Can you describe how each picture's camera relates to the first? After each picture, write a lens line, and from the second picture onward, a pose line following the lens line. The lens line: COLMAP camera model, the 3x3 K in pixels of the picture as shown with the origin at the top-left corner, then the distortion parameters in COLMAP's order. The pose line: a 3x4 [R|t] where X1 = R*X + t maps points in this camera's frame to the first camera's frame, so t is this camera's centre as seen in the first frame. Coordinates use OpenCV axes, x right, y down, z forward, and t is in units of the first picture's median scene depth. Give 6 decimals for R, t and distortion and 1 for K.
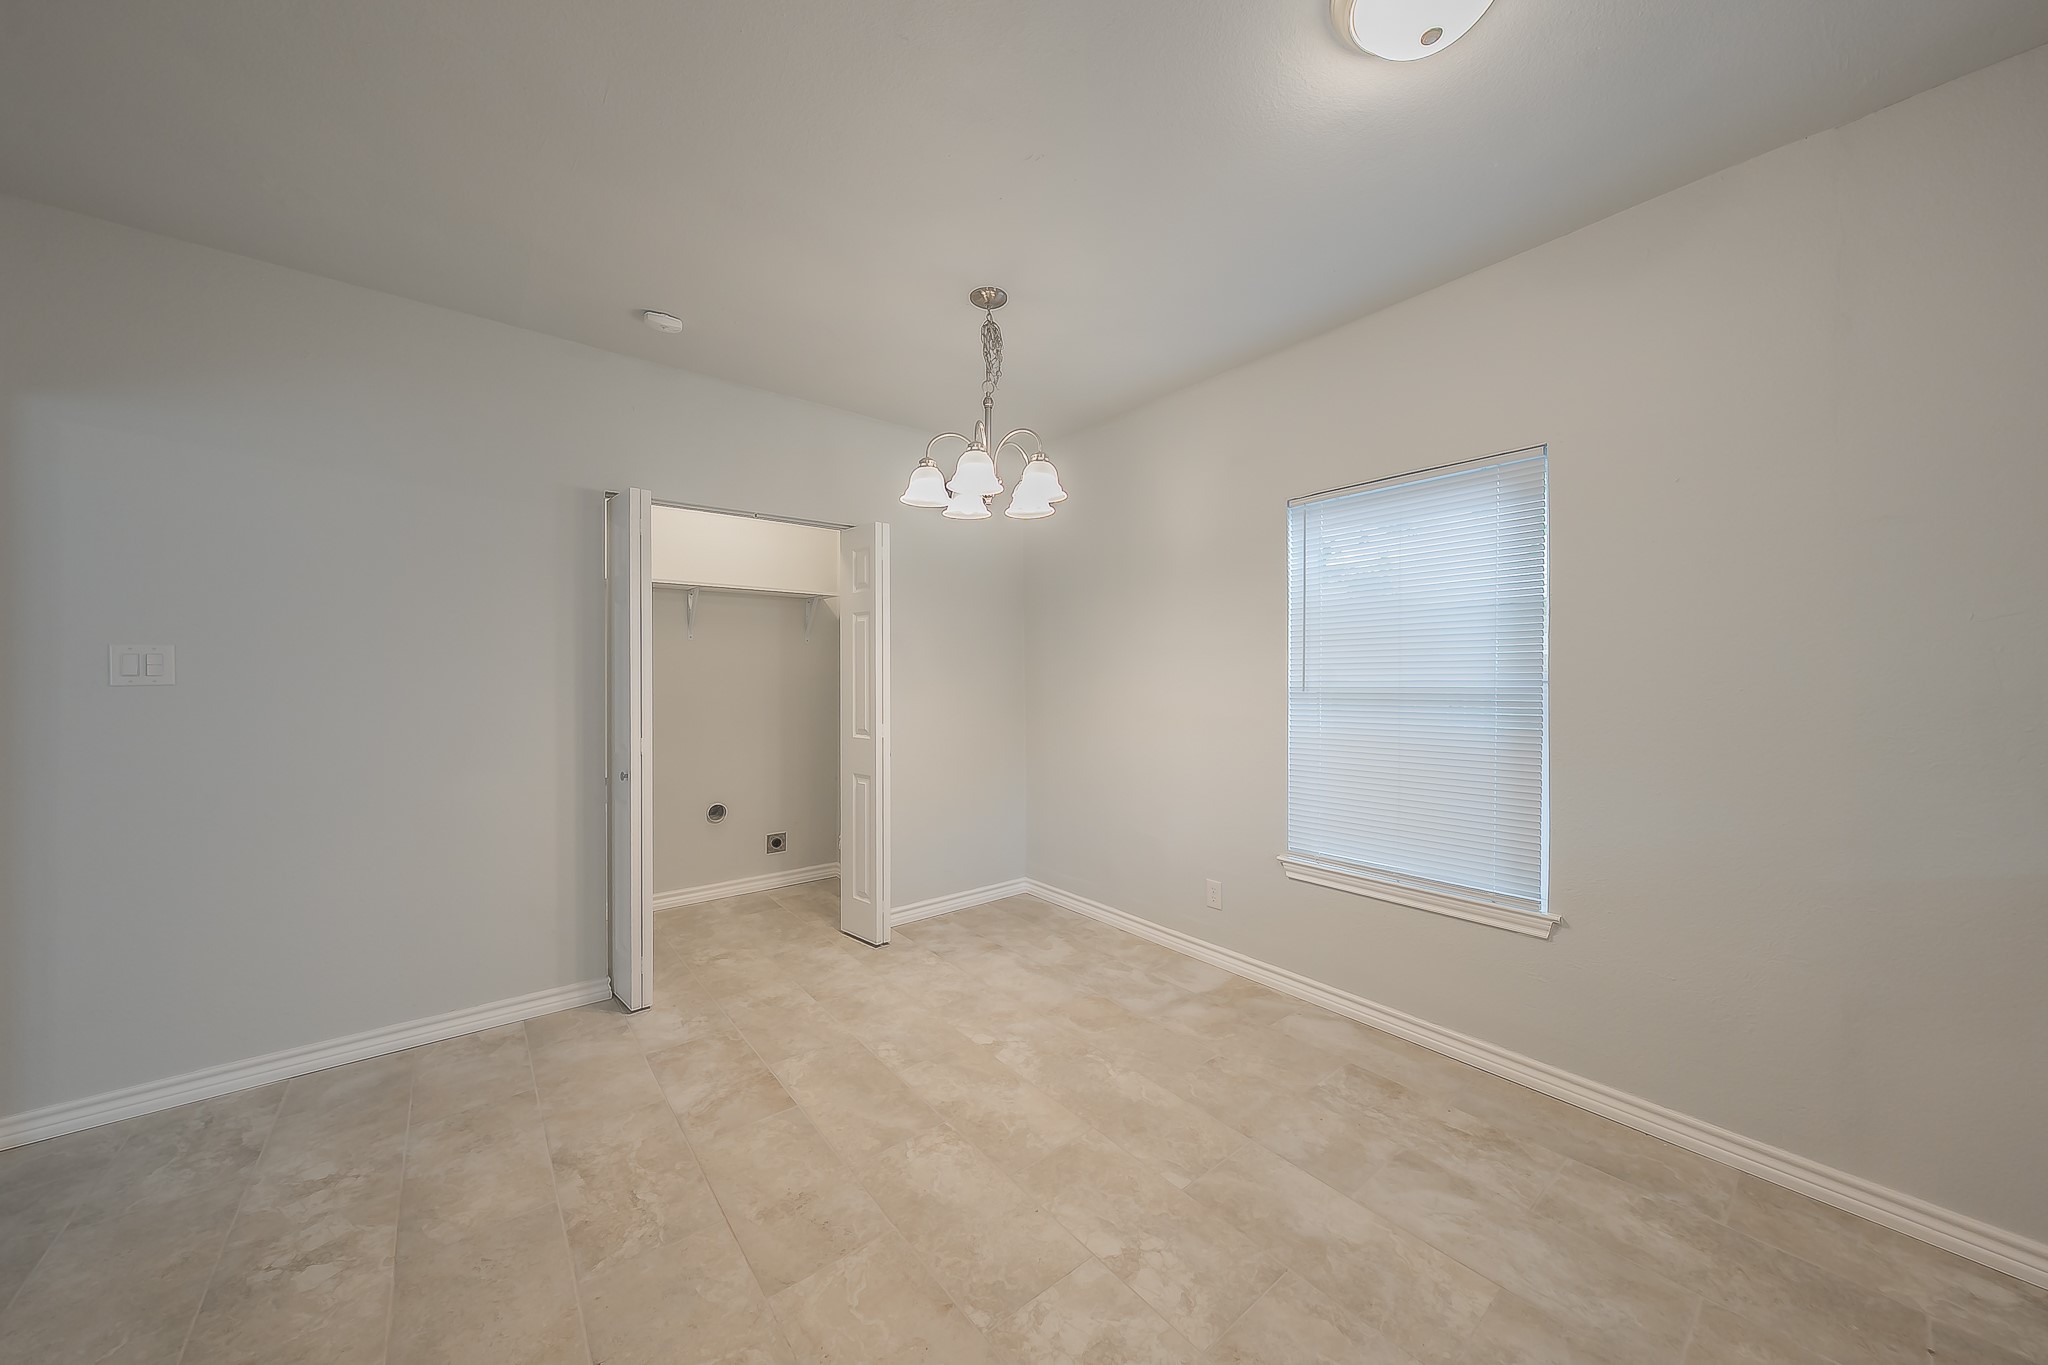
lens RADIAL K [[698.6, 0, 1030.7], [0, 698.6, 668.5], [0, 0, 1]] dist [-0.000441, -0.000108]
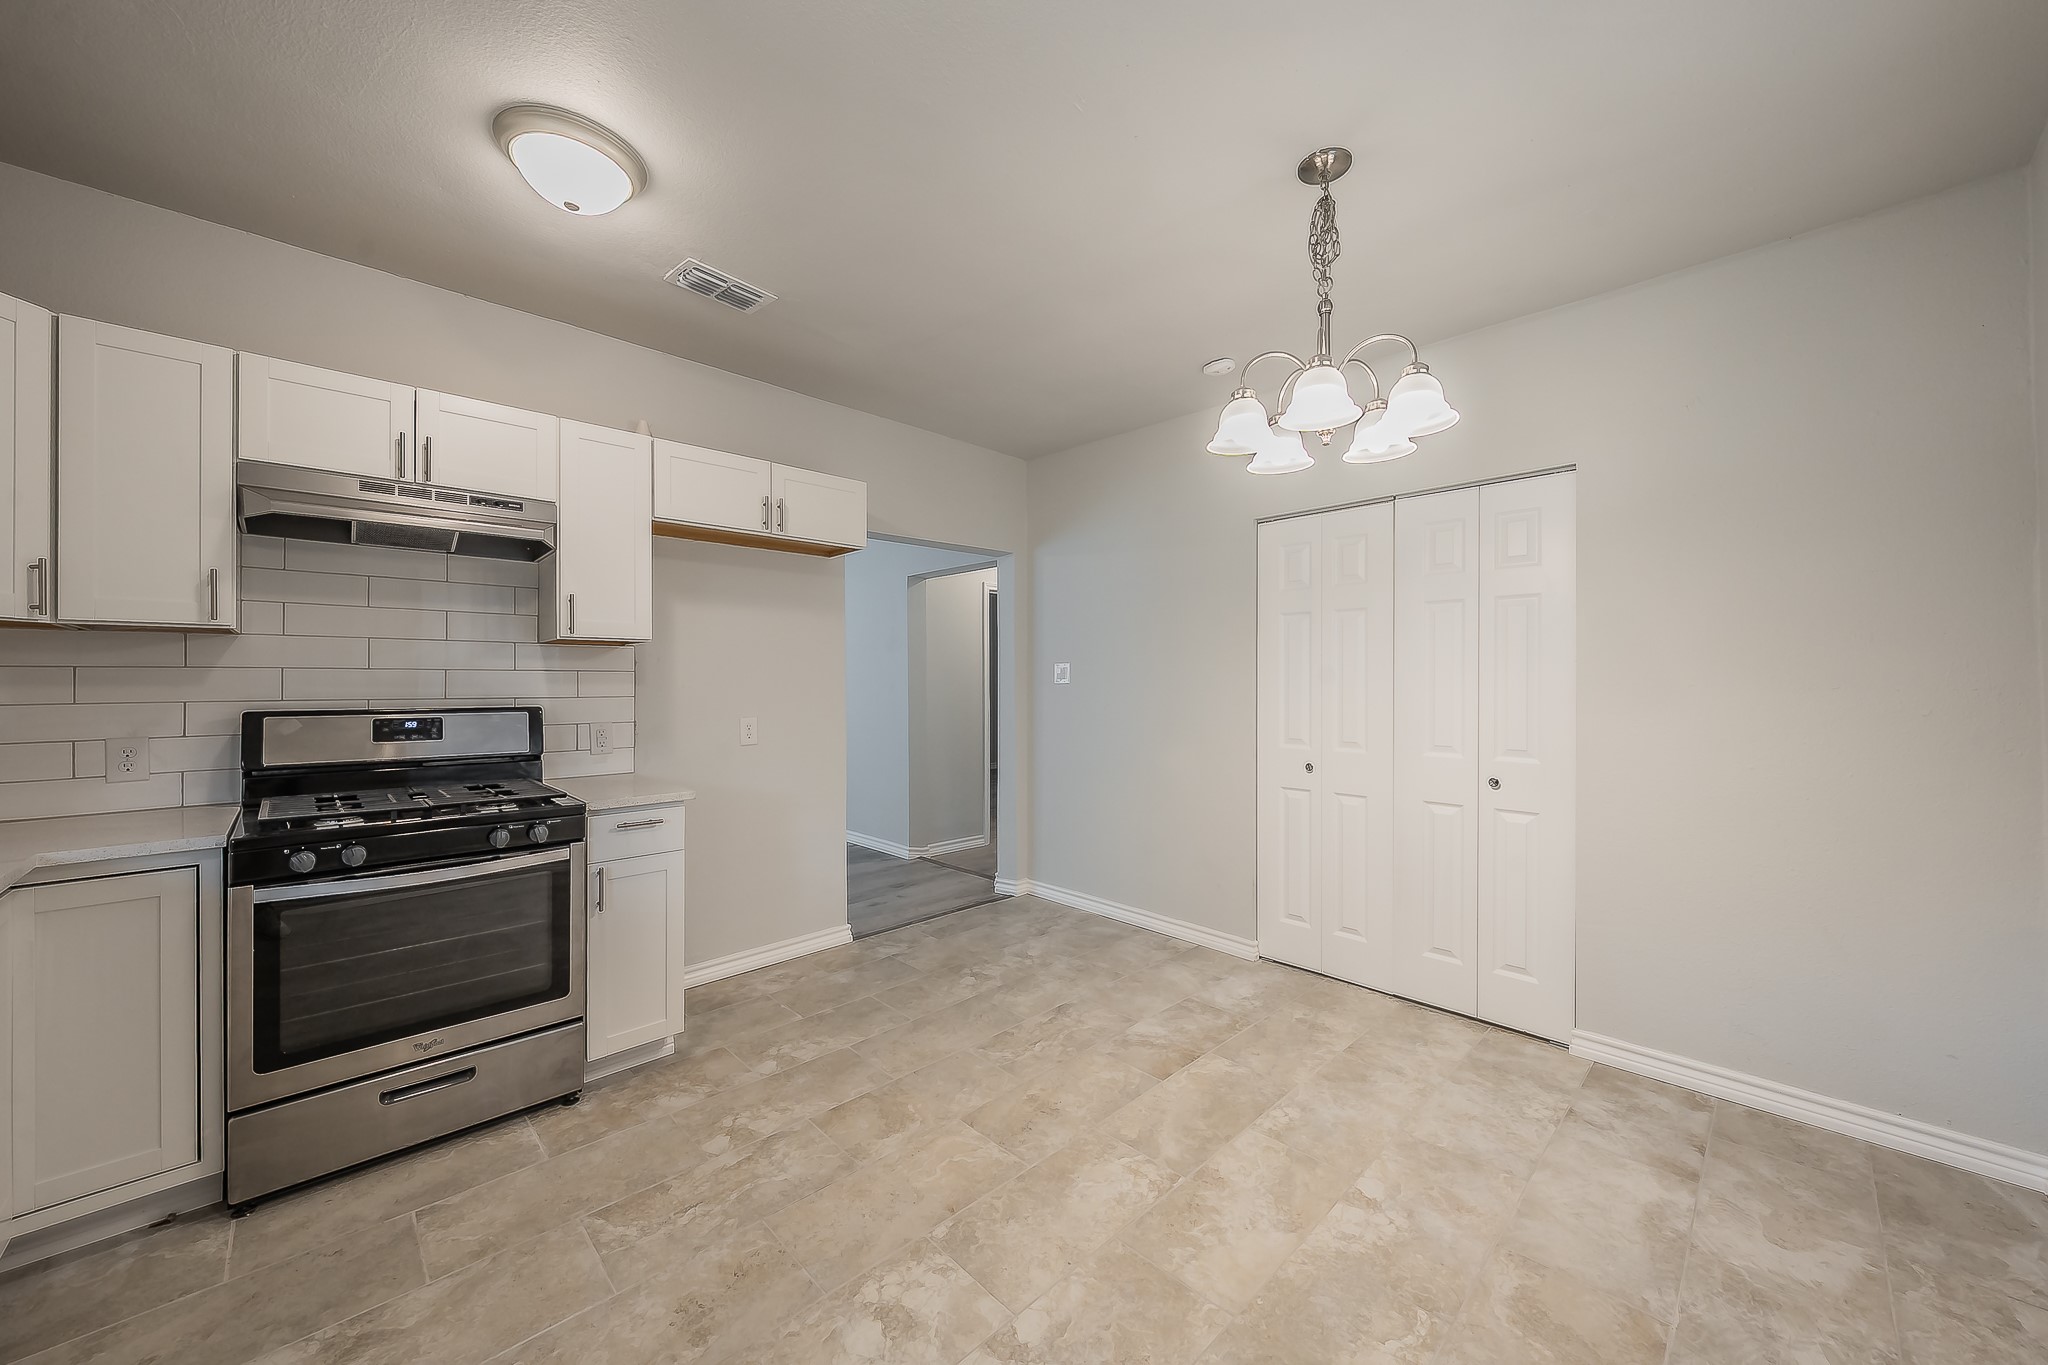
lens RADIAL K [[753.1, 0, 1030.0], [0, 753.1, 680.8], [0, 0, 1]] dist [-0.001039, 0.000082]
pose [[0.088349, -0.002093, -0.996087, 0.786942], [0.004275, 0.999989, -0.001722, 0.016175], [0.996080, -0.004107, 0.088357, 0.693885]]
